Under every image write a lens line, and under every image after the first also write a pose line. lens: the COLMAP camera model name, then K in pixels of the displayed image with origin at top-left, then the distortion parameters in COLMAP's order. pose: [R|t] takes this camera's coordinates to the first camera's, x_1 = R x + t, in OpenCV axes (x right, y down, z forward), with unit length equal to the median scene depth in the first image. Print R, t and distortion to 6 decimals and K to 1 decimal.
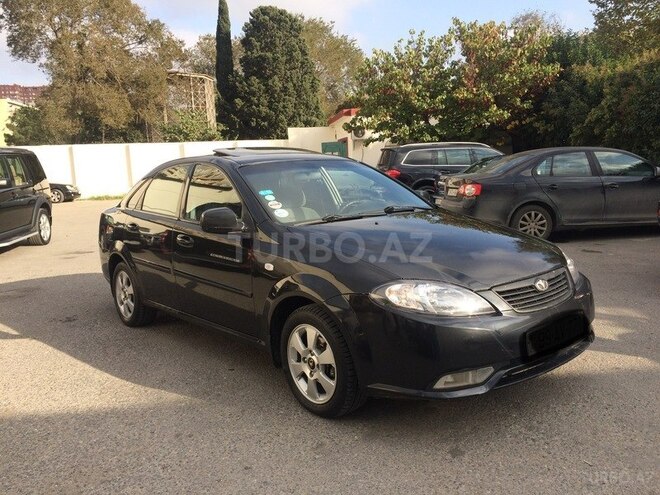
lens RADIAL K [[567.6, 0, 330.0], [0, 567.6, 247.5], [0, 0, 1]] dist [0.091137, -0.114402]
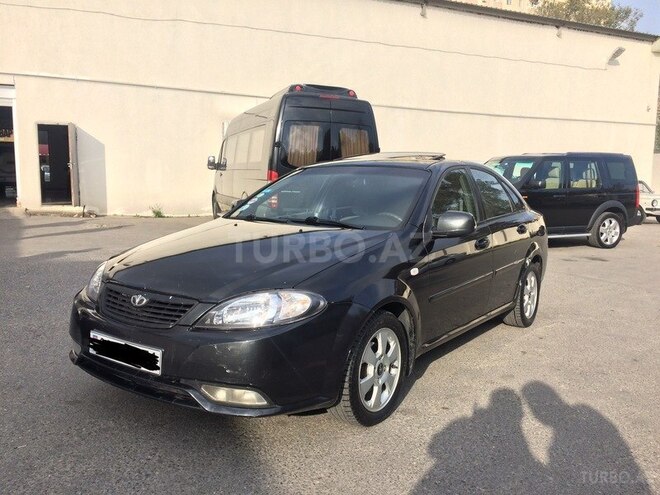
lens RADIAL K [[567.6, 0, 330.0], [0, 567.6, 247.5], [0, 0, 1]] dist [0.091137, -0.114402]
pose [[0.241035, 0.161028, -0.957065, 0.126640], [-0.167380, 0.978260, 0.122439, -0.017617], [0.955974, 0.130681, 0.262747, 0.099559]]
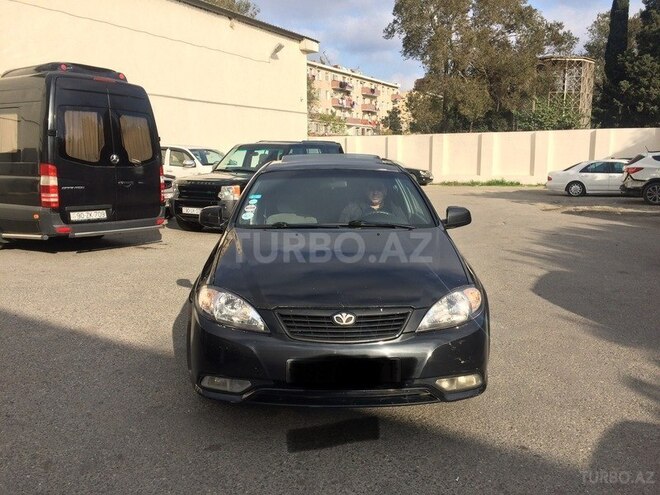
lens RADIAL K [[567.6, 0, 330.0], [0, 567.6, 247.5], [0, 0, 1]] dist [0.091137, -0.114402]
pose [[0.774425, 0.135366, -0.618015, 0.088449], [-0.119555, 0.990554, 0.067152, -0.010902], [0.621267, 0.021882, 0.783293, 0.022727]]
